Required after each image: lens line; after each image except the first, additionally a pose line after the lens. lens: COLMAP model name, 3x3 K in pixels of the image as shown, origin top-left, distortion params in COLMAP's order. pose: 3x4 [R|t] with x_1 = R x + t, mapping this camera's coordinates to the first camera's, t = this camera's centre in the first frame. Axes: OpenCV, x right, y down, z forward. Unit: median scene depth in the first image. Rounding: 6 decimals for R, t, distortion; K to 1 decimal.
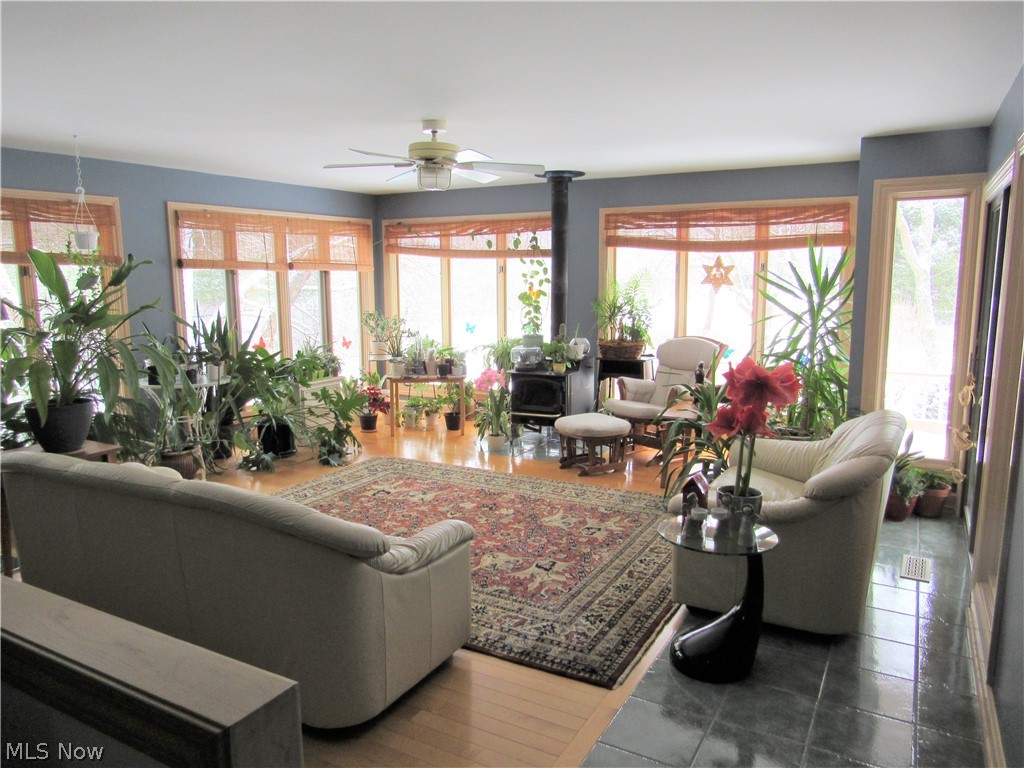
lens RADIAL K [[749.0, 0, 512.0], [0, 749.0, 384.0], [0, 0, 1]] dist [-0.007173, 0.002620]
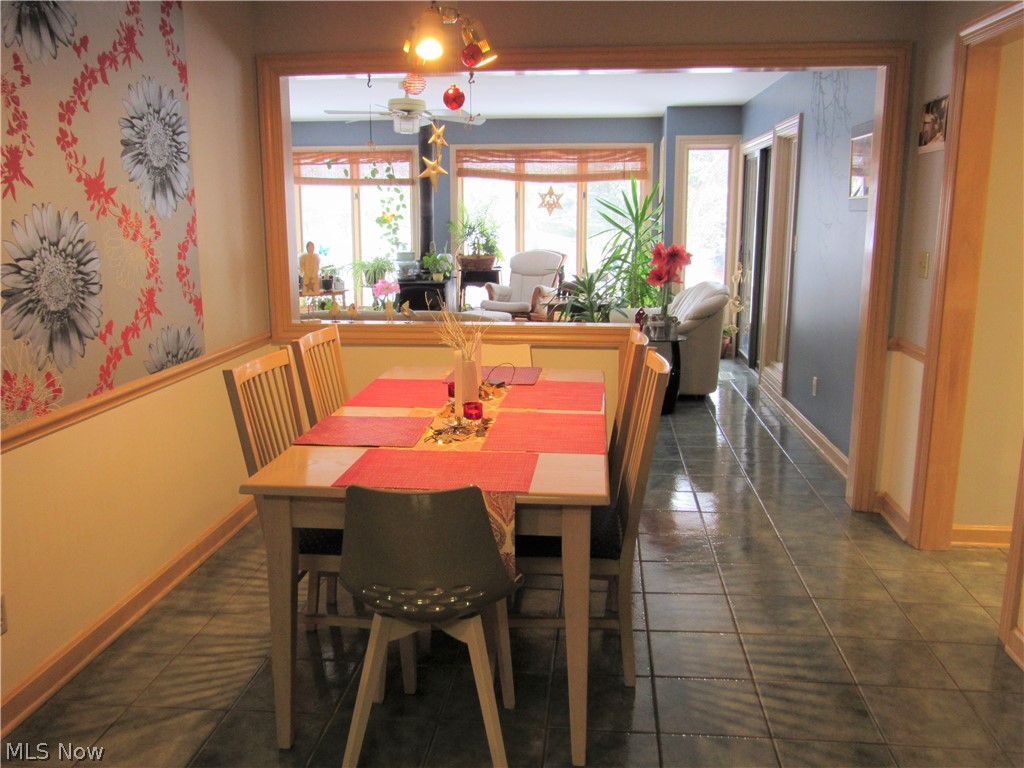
lens RADIAL K [[907.6, 0, 512.0], [0, 907.6, 384.0], [0, 0, 1]] dist [-0.009857, 0.002675]
pose [[0.915991, -0.073441, 0.394421, -0.406369], [0.055420, 0.996840, 0.056904, 0.071507], [-0.397353, -0.030264, 0.917166, -0.390924]]
